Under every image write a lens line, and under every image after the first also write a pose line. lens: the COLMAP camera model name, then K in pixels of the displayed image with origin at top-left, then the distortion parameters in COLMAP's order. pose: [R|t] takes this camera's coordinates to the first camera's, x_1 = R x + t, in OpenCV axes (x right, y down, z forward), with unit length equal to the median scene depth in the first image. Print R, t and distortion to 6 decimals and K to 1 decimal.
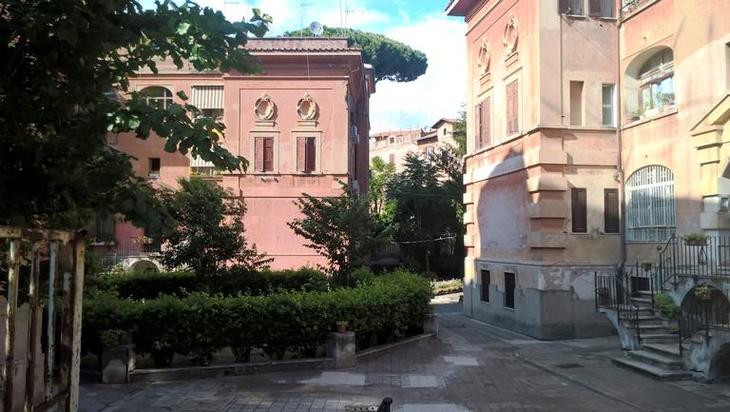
lens RADIAL K [[611.0, 0, 365.0], [0, 611.0, 206.0], [0, 0, 1]] dist [0.112445, -0.216050]
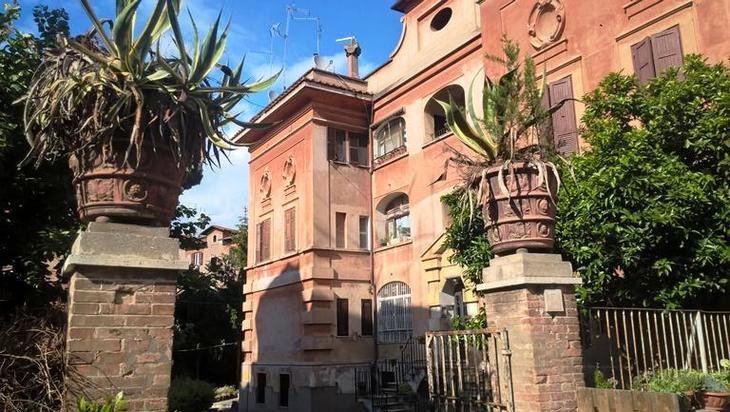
lens RADIAL K [[611.0, 0, 365.0], [0, 611.0, 206.0], [0, 0, 1]] dist [0.112445, -0.216050]
pose [[0.928610, 0.059576, 0.366243, -0.069107], [0.003488, 0.985581, -0.169166, -0.004310], [-0.371040, 0.158367, 0.915013, -0.160036]]
